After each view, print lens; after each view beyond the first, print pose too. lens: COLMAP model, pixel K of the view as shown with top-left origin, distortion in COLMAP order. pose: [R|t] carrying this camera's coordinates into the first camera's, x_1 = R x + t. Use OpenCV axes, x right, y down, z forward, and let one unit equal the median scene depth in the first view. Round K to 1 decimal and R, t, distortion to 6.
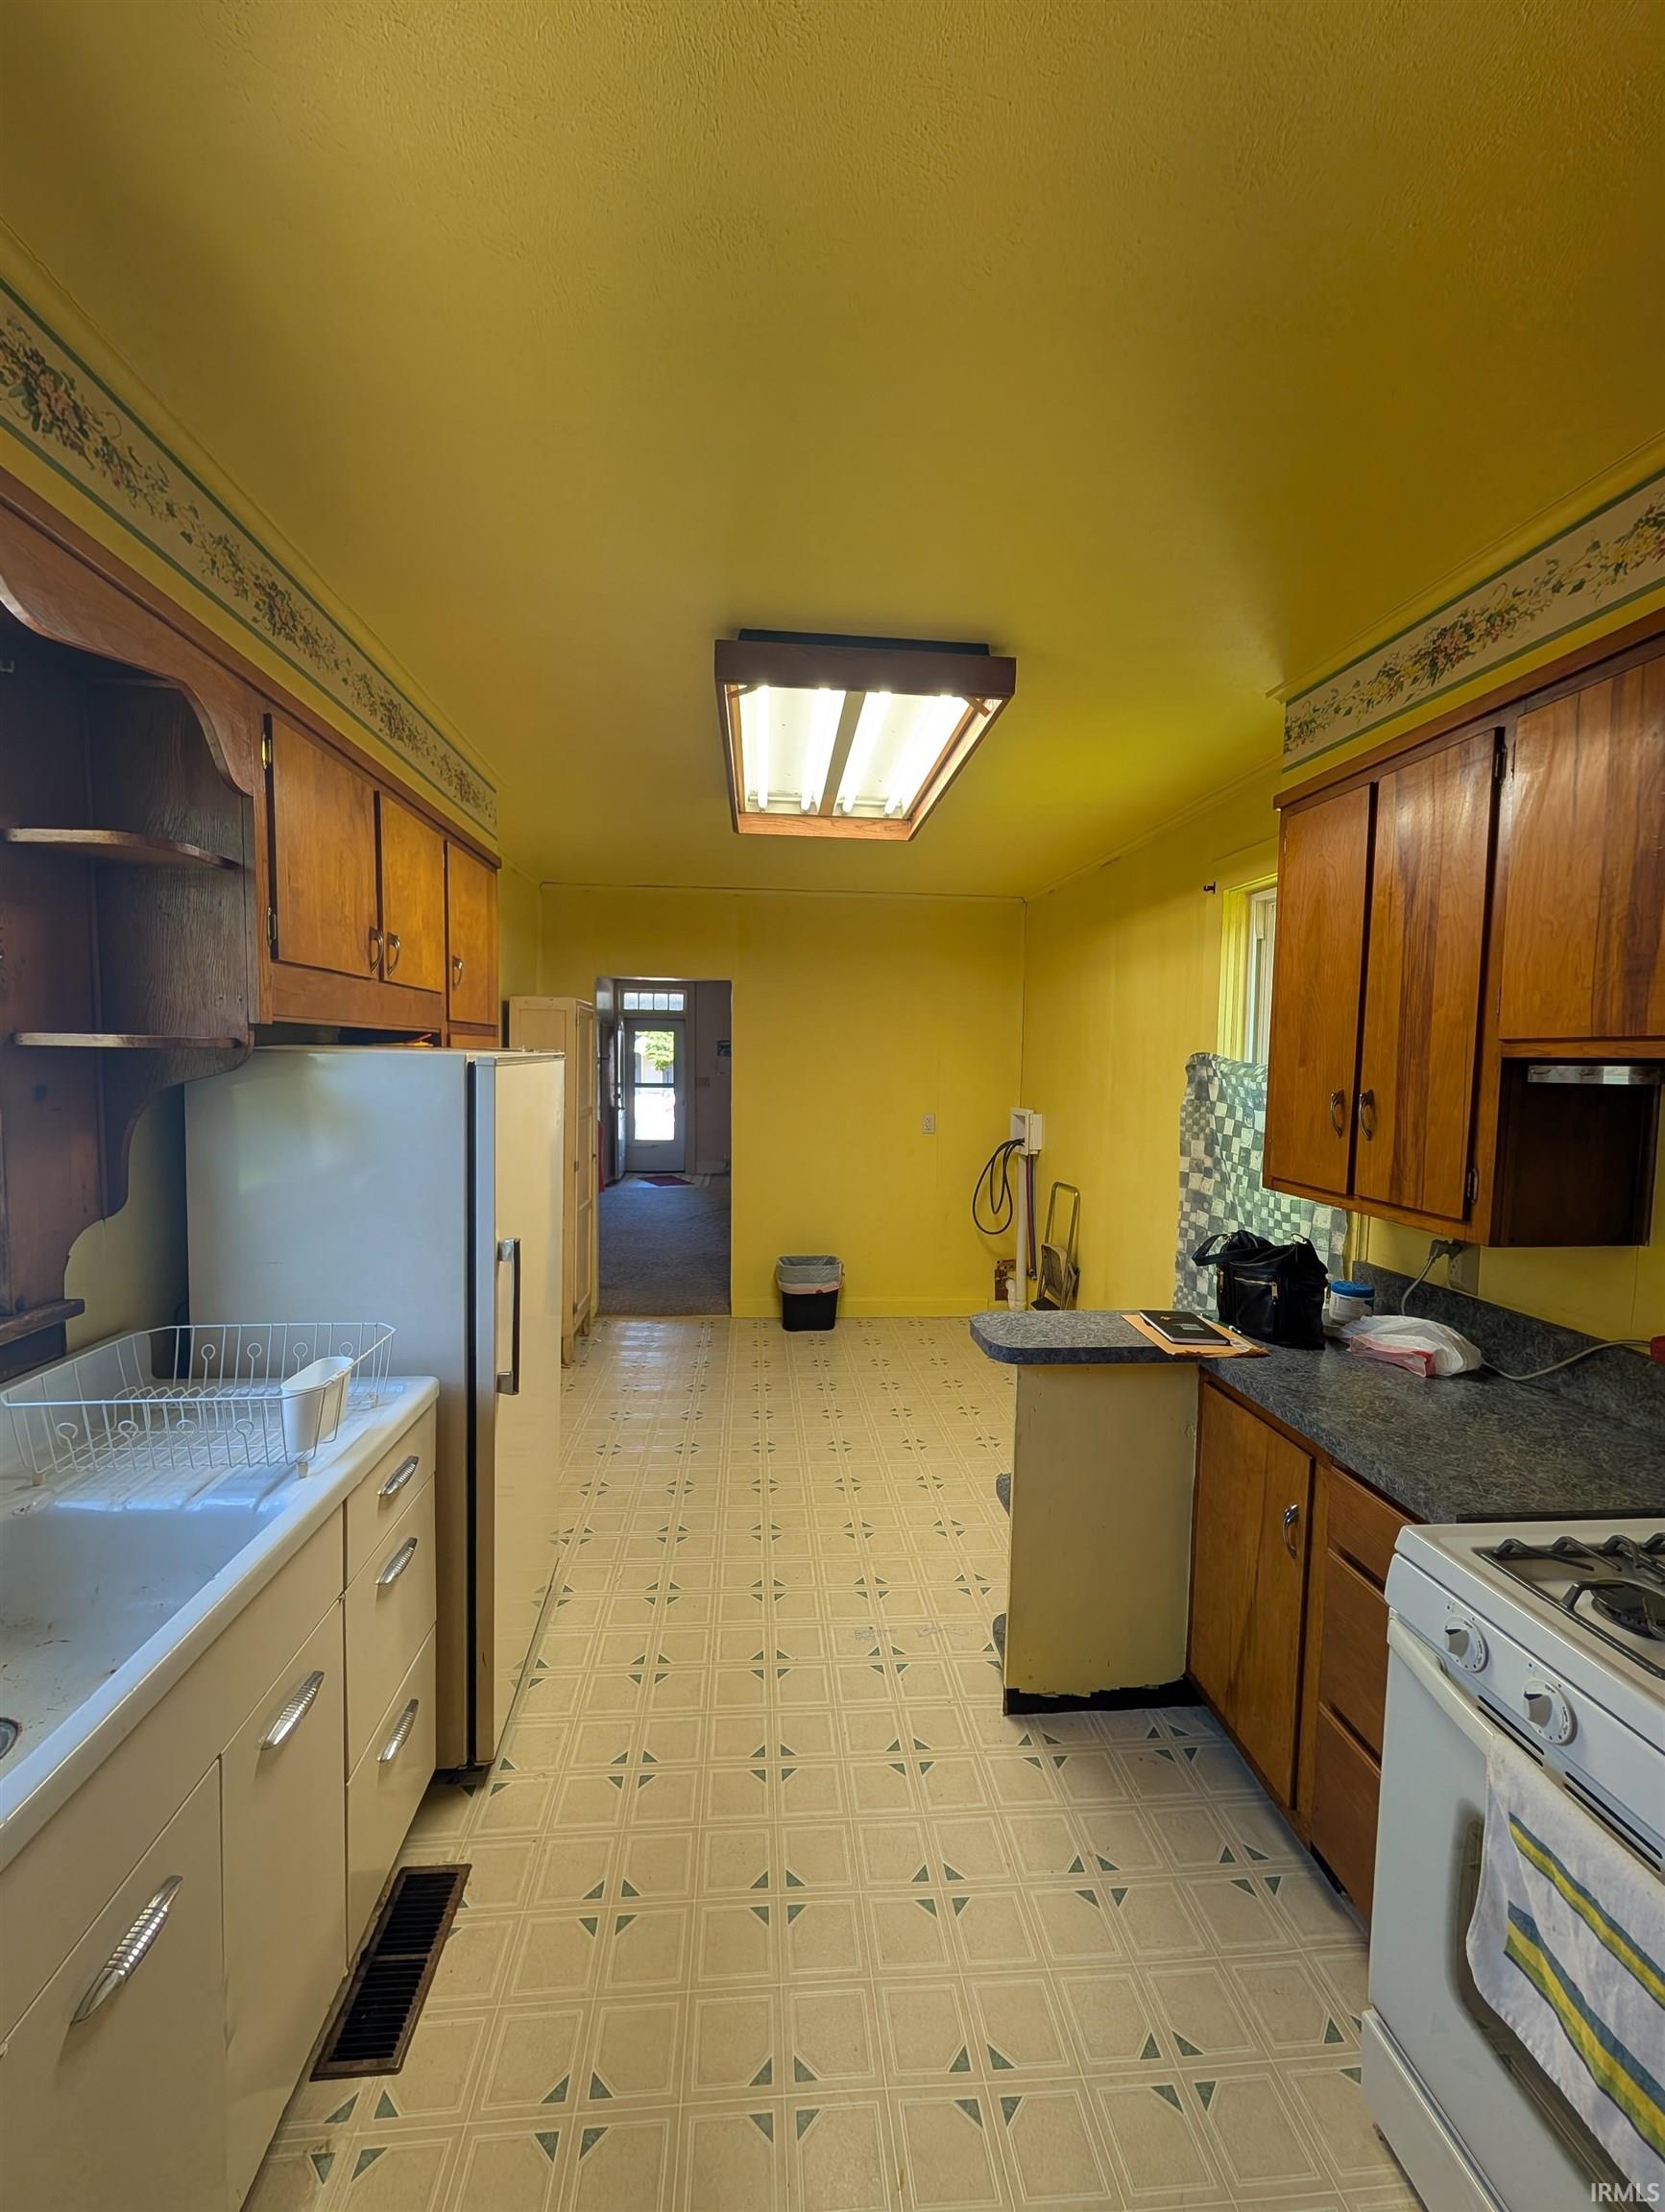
lens RADIAL K [[850.5, 0, 832.5], [0, 850.5, 1106.0], [0, 0, 1]] dist [0.001491, -0.000275]
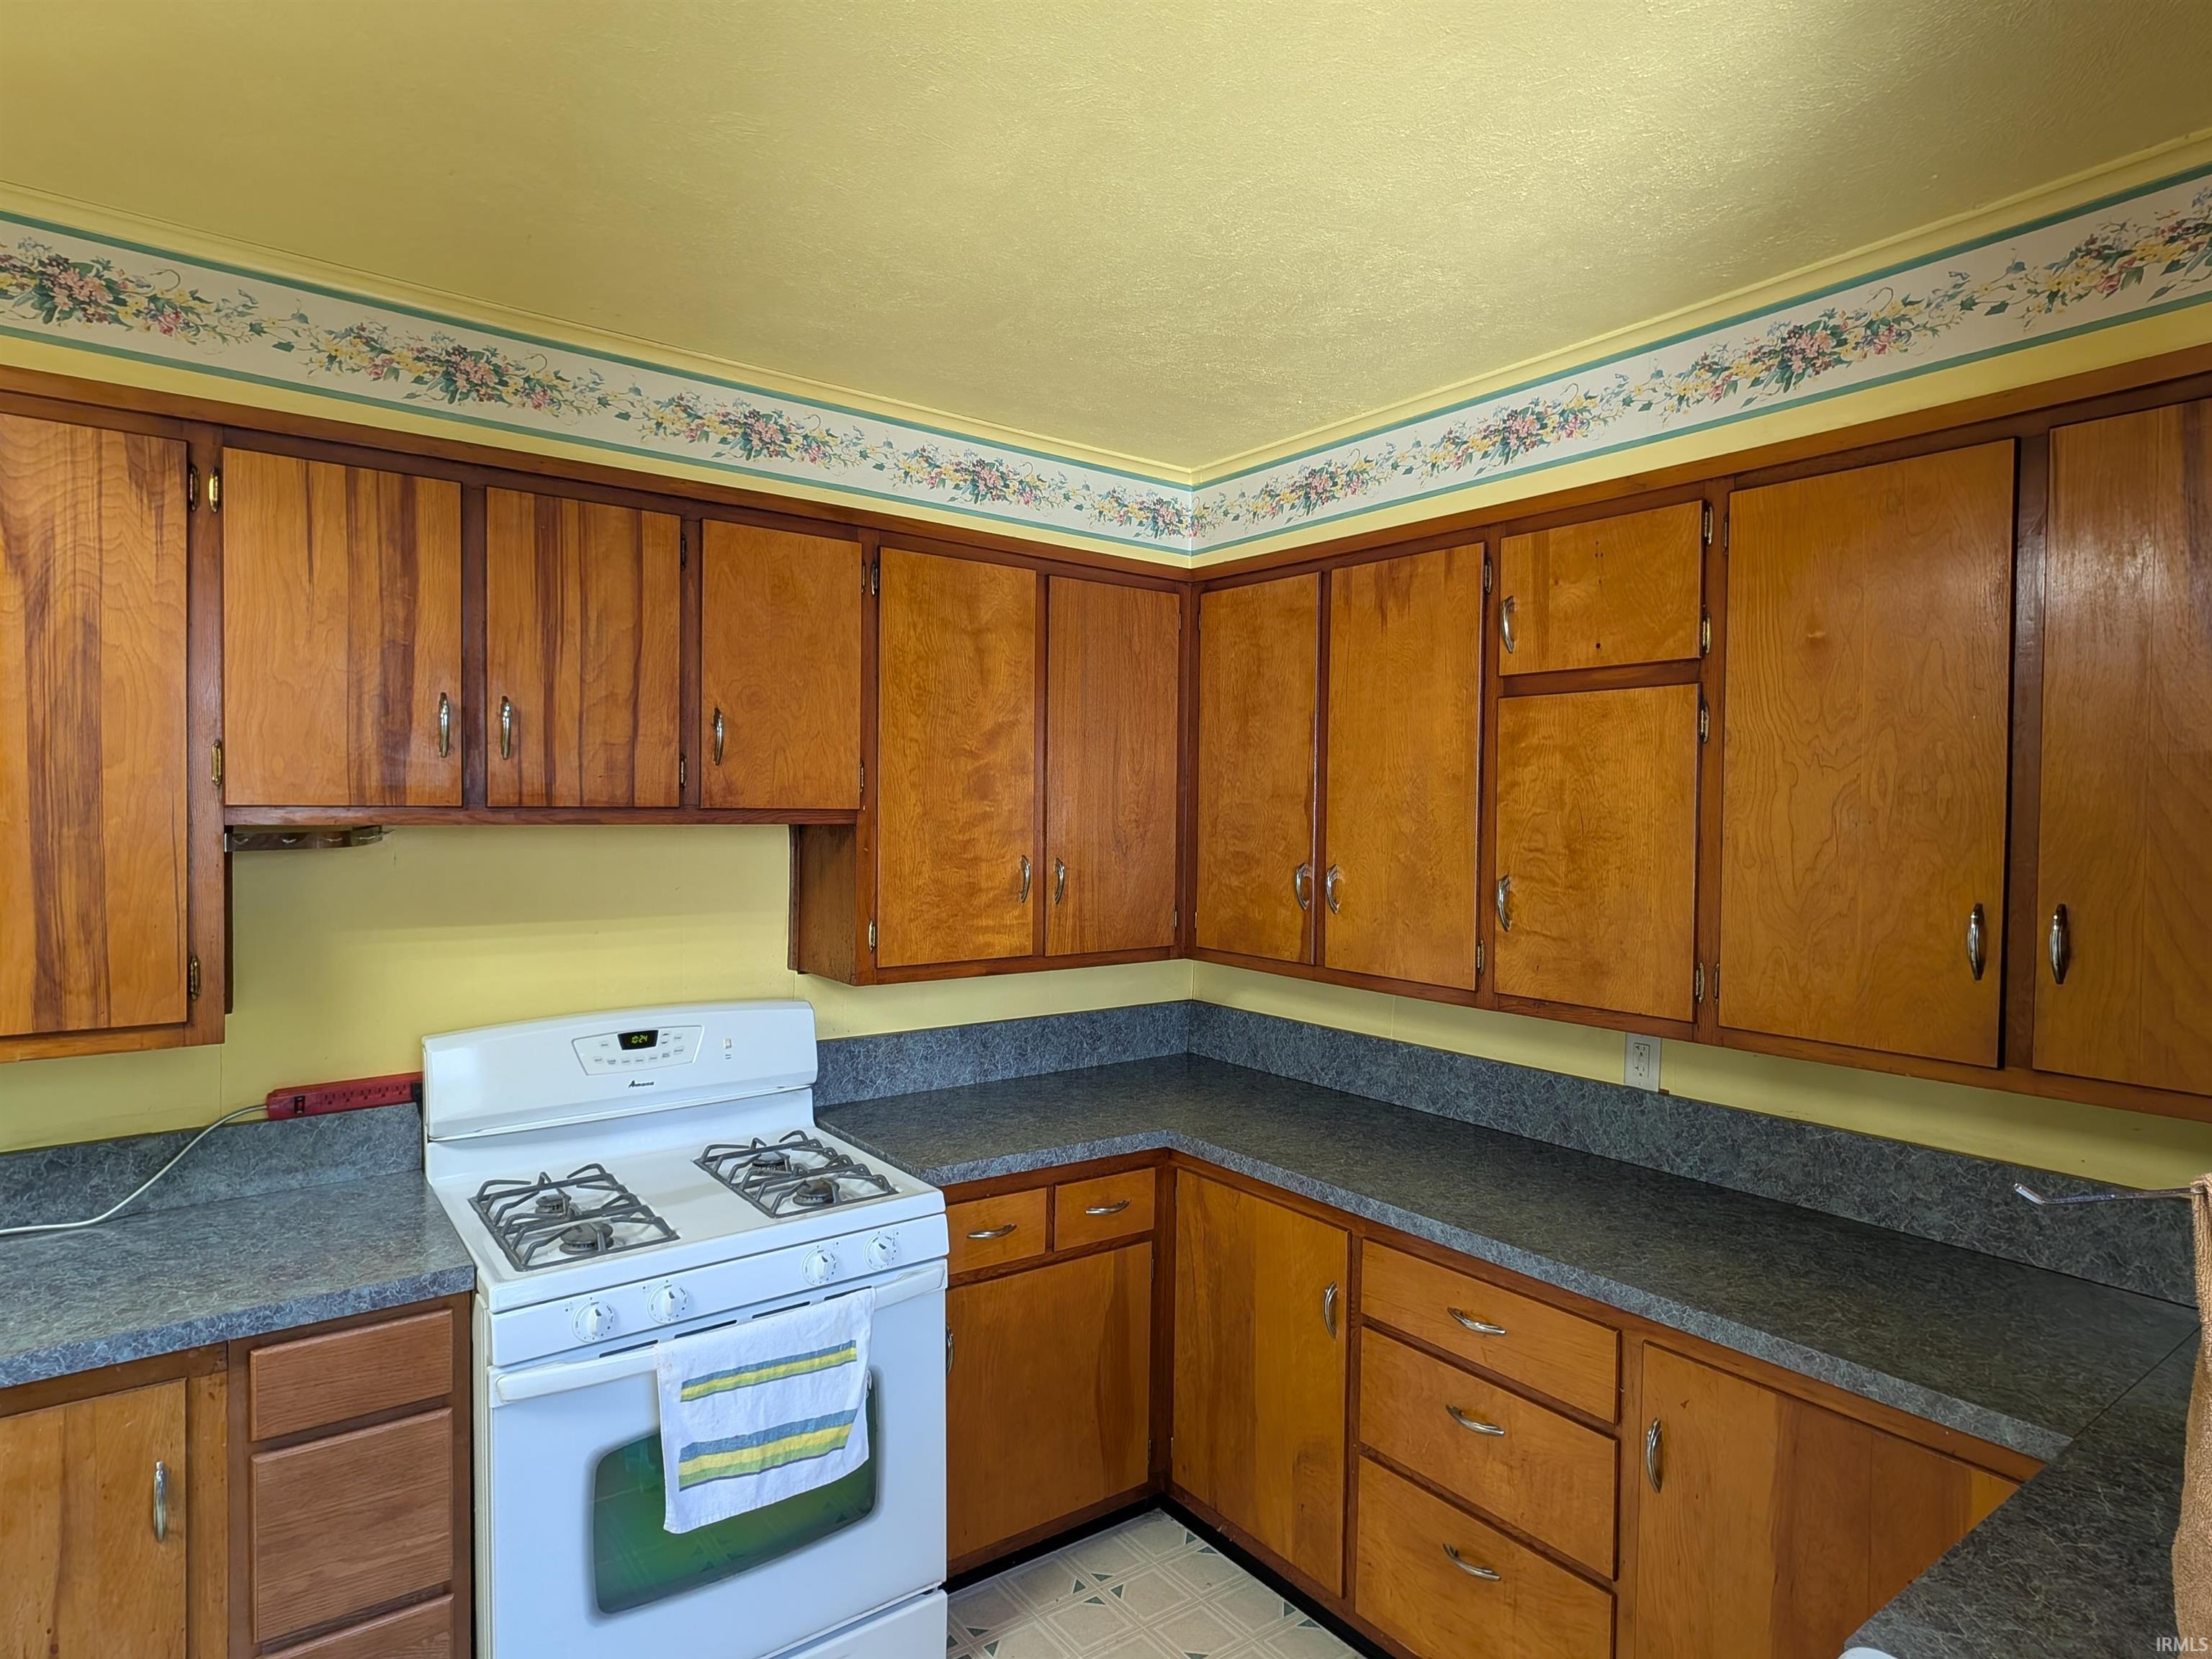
lens RADIAL K [[1216.3, 0, 1106.0], [0, 1216.3, 829.5], [0, 0, 1]] dist [-0.002570, -0.000636]
pose [[-0.521378, -0.037899, 0.852484, -0.692377], [0.036230, 0.997129, 0.066488, -0.094427], [-0.852557, 0.065551, -0.518508, 0.796979]]
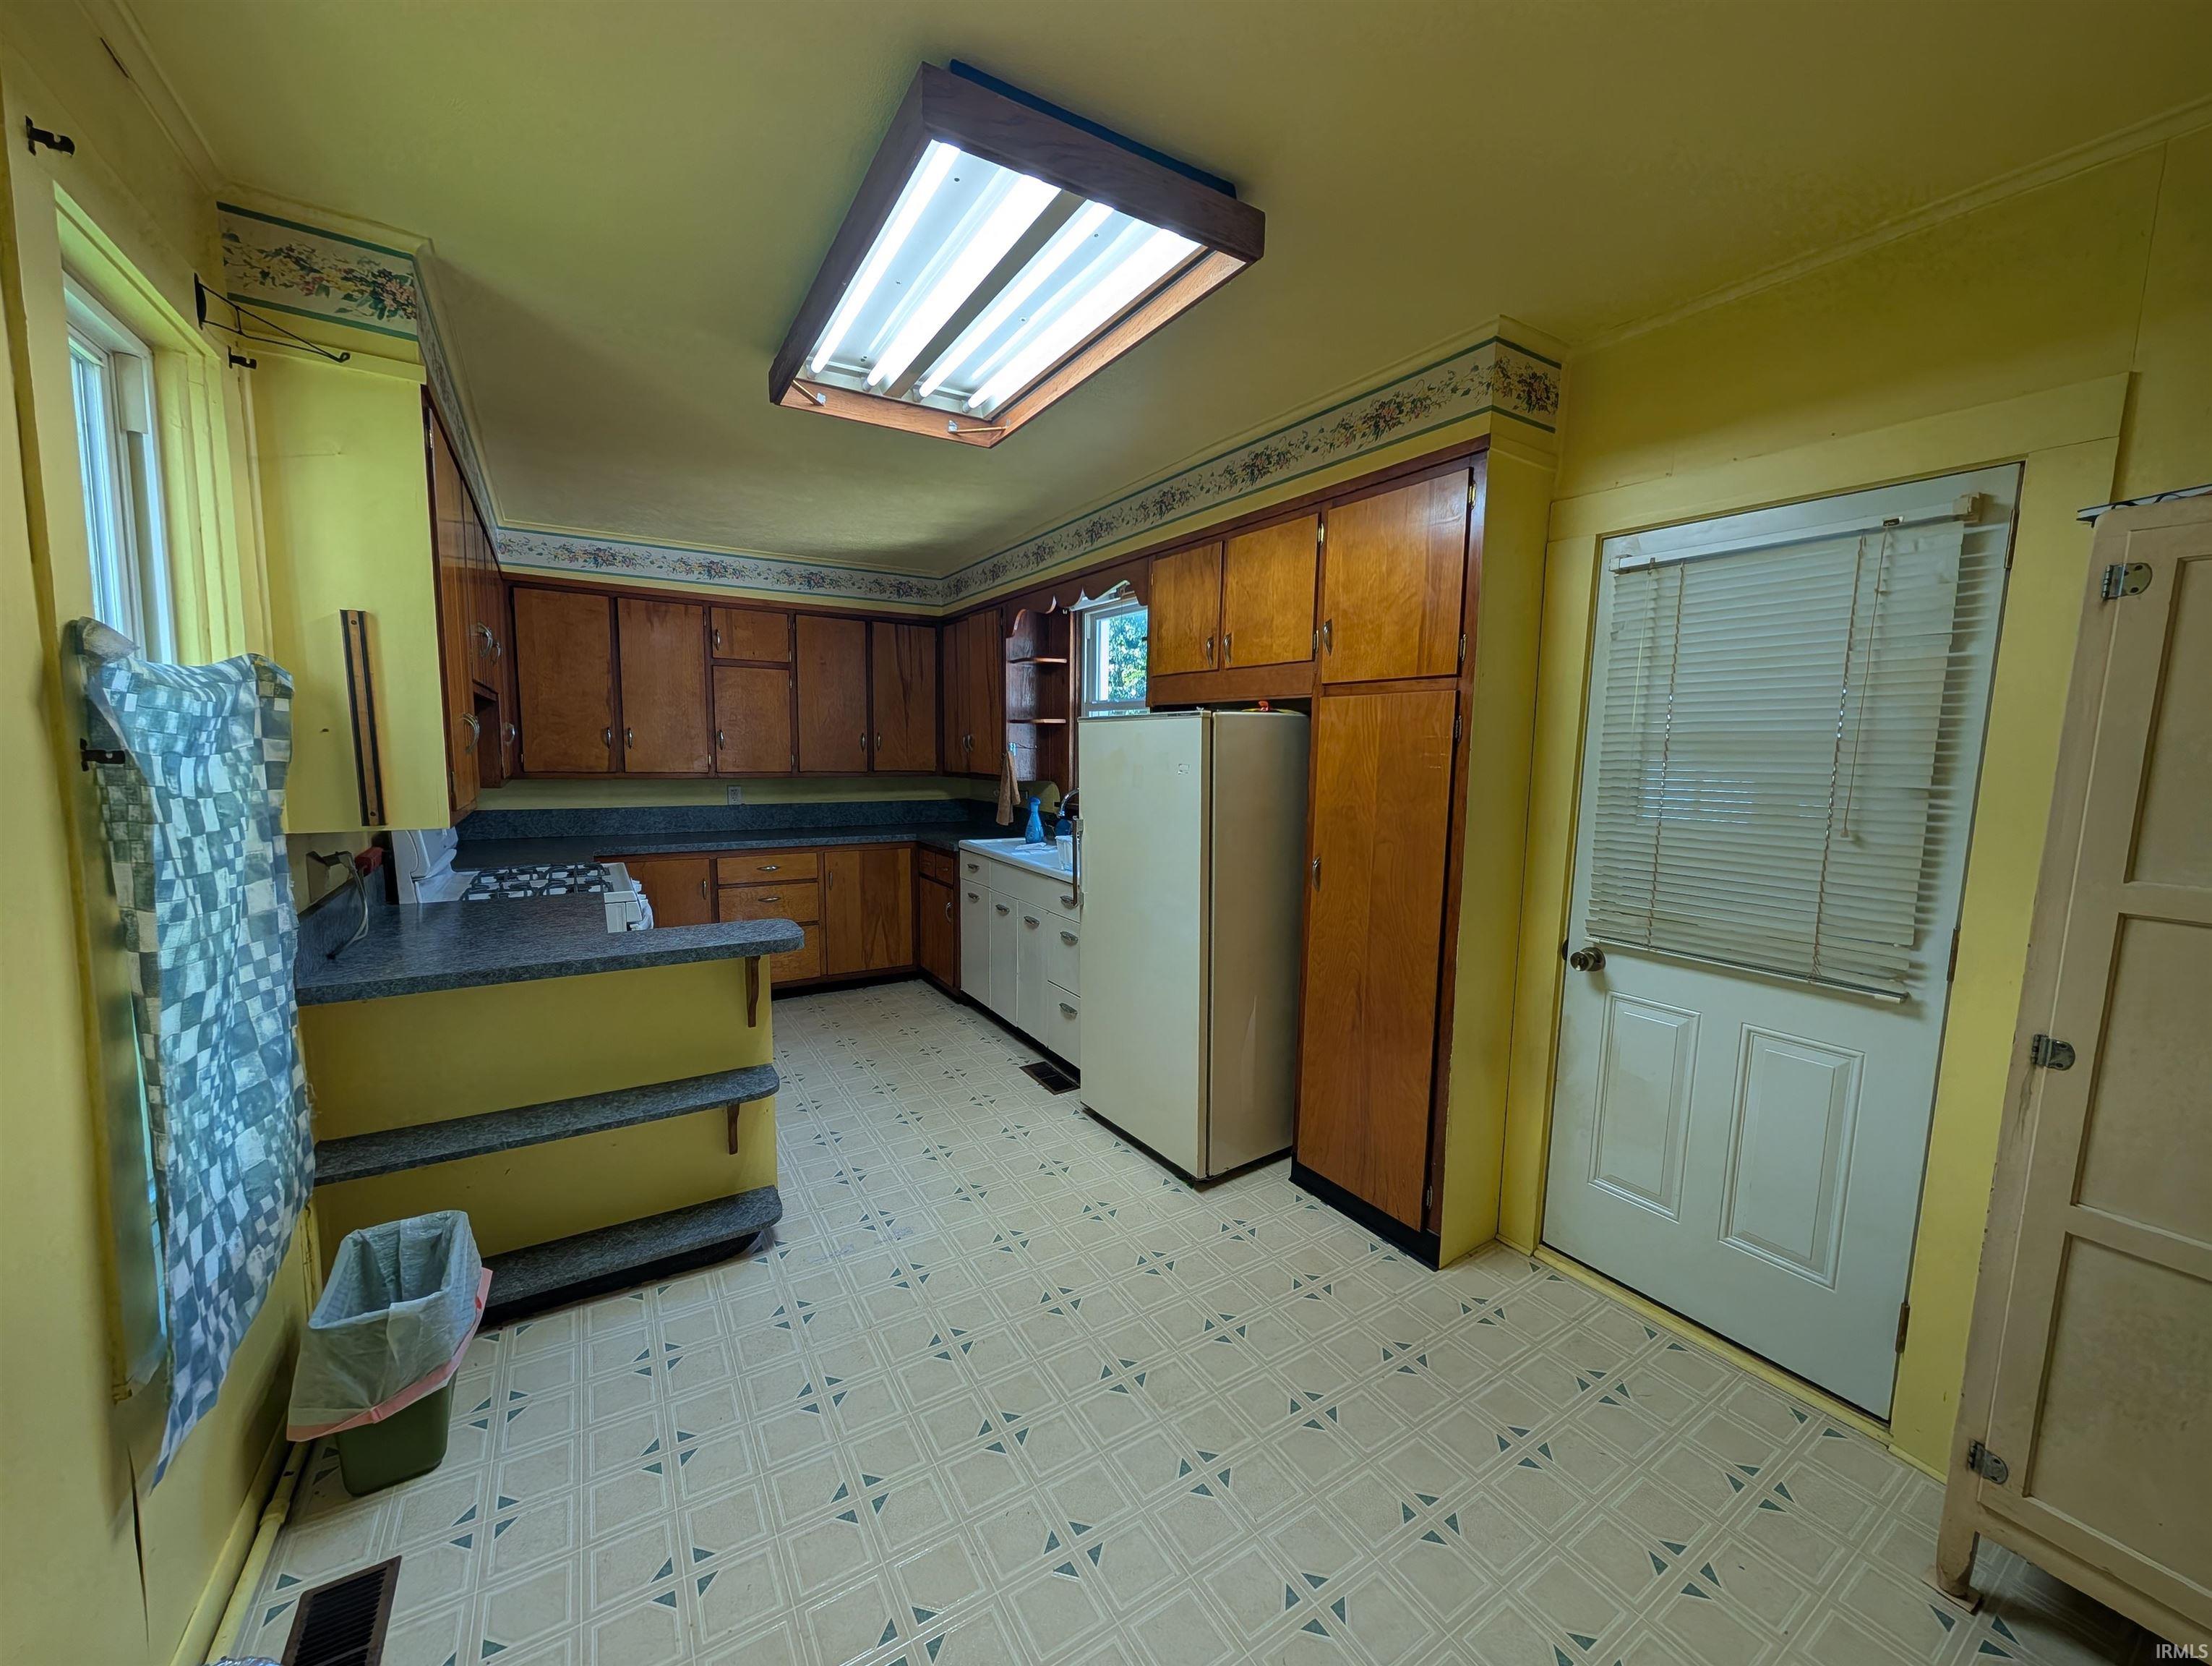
lens RADIAL K [[850.6, 0, 1106.0], [0, 850.6, 833.0], [0, 0, 1]] dist [0.001491, -0.000275]
pose [[-0.896248, 0.012962, -0.443364, 0.392004], [-0.059212, 0.987130, 0.148554, -0.085691], [0.439584, 0.159394, -0.883946, 2.785138]]
